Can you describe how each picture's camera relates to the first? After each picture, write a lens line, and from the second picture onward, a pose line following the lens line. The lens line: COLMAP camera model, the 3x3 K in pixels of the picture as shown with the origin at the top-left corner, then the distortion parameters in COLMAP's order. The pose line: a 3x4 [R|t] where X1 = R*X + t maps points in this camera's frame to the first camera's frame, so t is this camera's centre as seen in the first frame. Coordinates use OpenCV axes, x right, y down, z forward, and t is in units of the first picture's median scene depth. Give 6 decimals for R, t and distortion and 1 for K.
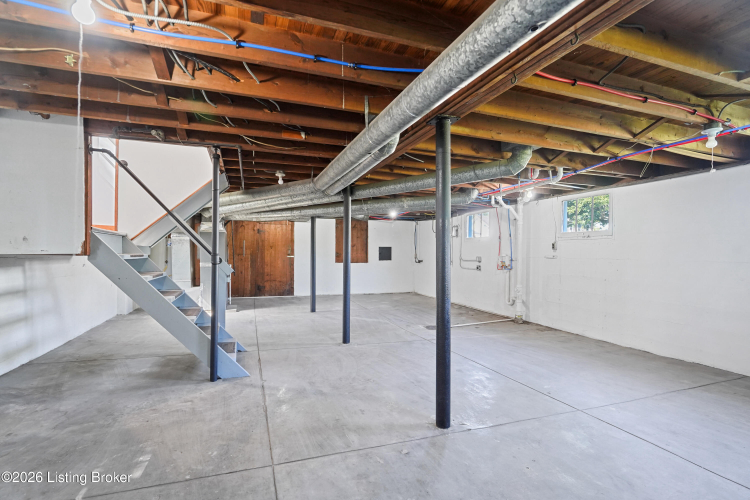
lens RADIAL K [[350.0, 0, 372.0], [0, 350.0, 251.7], [0, 0, 1]] dist [-0.008264, 0.006778]
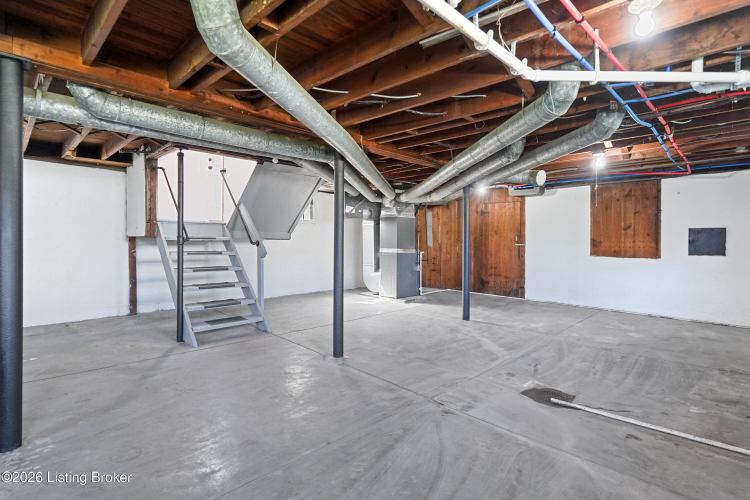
lens RADIAL K [[378.7, 0, 373.4], [0, 378.7, 246.0], [0, 0, 1]] dist [0.010772, -0.000943]
pose [[0.410689, 0.013347, -0.911678, 0.526532], [-0.005310, 0.999911, 0.012247, 0.011852], [0.911760, -0.000189, 0.410723, 0.560641]]
